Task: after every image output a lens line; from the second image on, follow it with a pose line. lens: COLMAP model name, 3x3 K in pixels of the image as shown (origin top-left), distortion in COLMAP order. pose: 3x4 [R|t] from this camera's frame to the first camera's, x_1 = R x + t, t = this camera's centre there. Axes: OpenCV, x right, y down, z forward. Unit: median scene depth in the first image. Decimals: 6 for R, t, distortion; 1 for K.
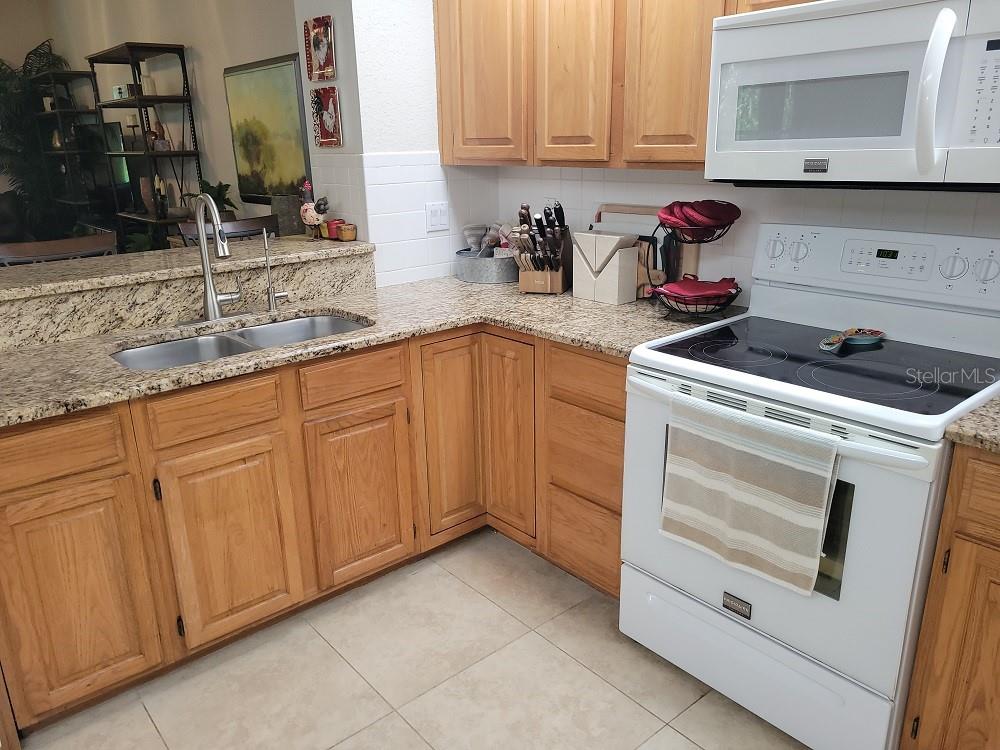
lens RADIAL K [[744.1, 0, 490.2], [0, 744.1, 388.3], [0, 0, 1]] dist [0.050868, -0.046446]
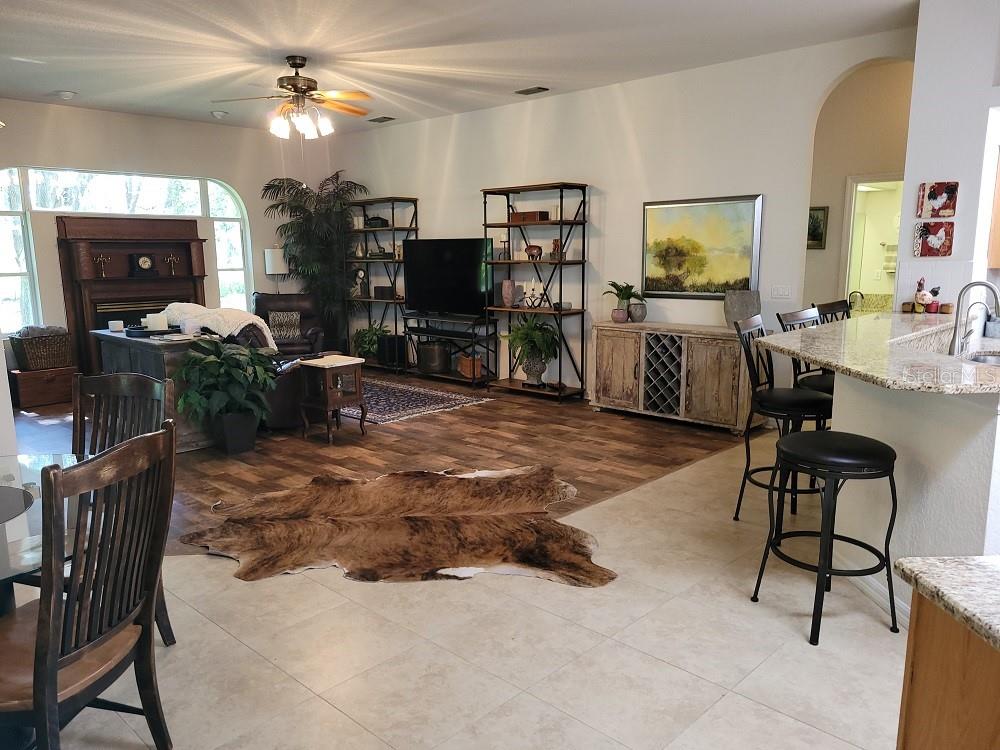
lens RADIAL K [[744.1, 0, 490.2], [0, 744.1, 388.3], [0, 0, 1]] dist [0.050868, -0.046446]
pose [[0.993950, -0.001558, 0.109818, -1.387409], [0.017499, 0.989373, -0.144341, 0.182071], [-0.108426, 0.145390, 0.983415, -0.466701]]
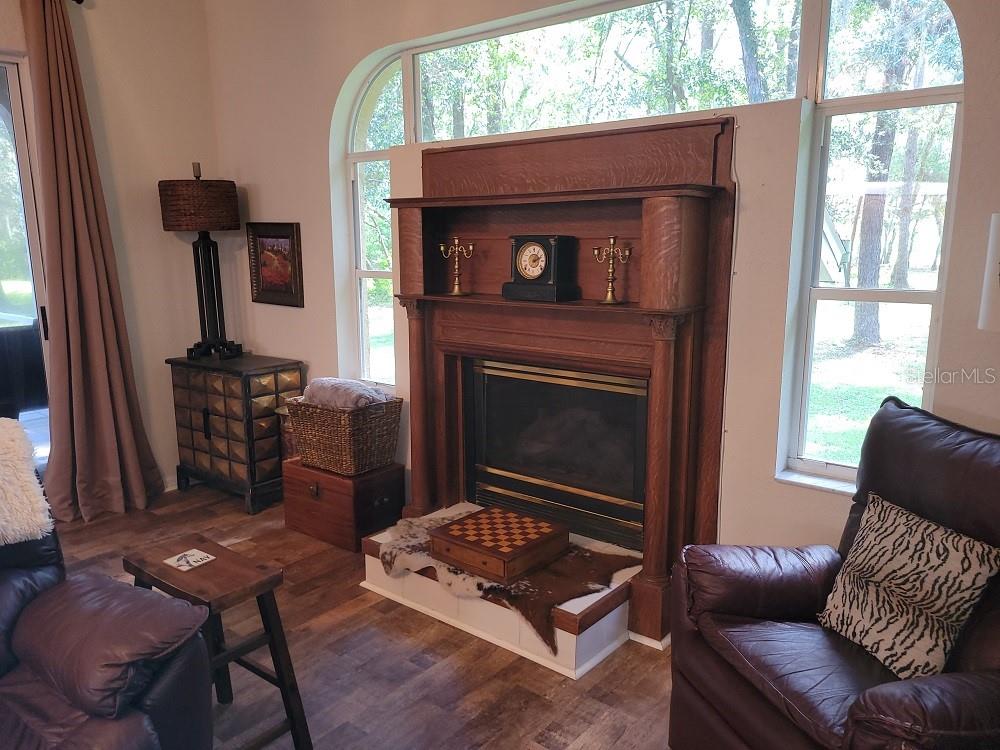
lens RADIAL K [[744.1, 0, 490.2], [0, 744.1, 388.3], [0, 0, 1]] dist [0.050868, -0.046446]
pose [[0.181328, 0.238967, -0.953947, -1.373171], [-0.303645, 0.936235, 0.176813, -0.749784], [0.935371, 0.257601, 0.242327, 2.226842]]
